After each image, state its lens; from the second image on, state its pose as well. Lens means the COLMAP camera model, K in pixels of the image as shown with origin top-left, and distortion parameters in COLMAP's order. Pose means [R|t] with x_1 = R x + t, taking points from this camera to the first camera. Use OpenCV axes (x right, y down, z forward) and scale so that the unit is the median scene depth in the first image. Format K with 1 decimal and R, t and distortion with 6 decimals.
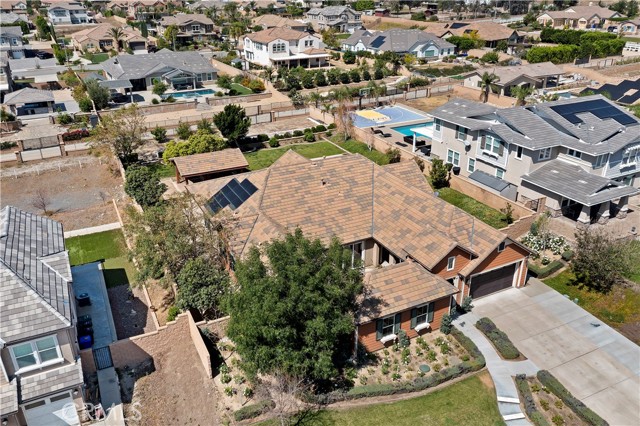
lens RADIAL K [[509.4, 0, 319.3], [0, 509.4, 213.2], [0, 0, 1]] dist [-0.009573, 0.007471]
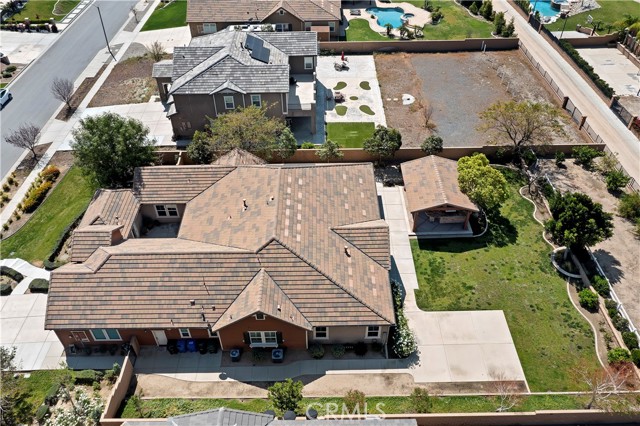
lens RADIAL K [[509.4, 0, 319.3], [0, 509.4, 213.2], [0, 0, 1]] dist [-0.009573, 0.007471]
pose [[-0.442849, 0.606777, -0.660080, 0.512069], [-0.361867, 0.552622, 0.750774, -0.712339], [0.820327, 0.571341, -0.025155, 0.966222]]
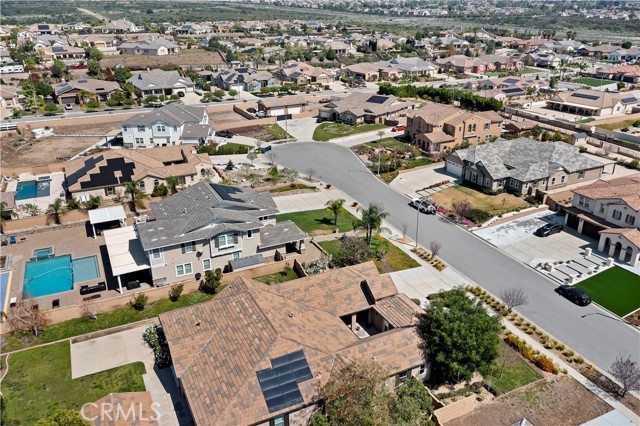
lens RADIAL K [[509.4, 0, 319.3], [0, 509.4, 213.2], [0, 0, 1]] dist [-0.009573, 0.007471]
pose [[0.013204, -0.374158, 0.927271, -0.842419], [0.423784, 0.842039, 0.333733, -0.528675], [-0.905667, 0.388556, 0.169680, 0.540733]]
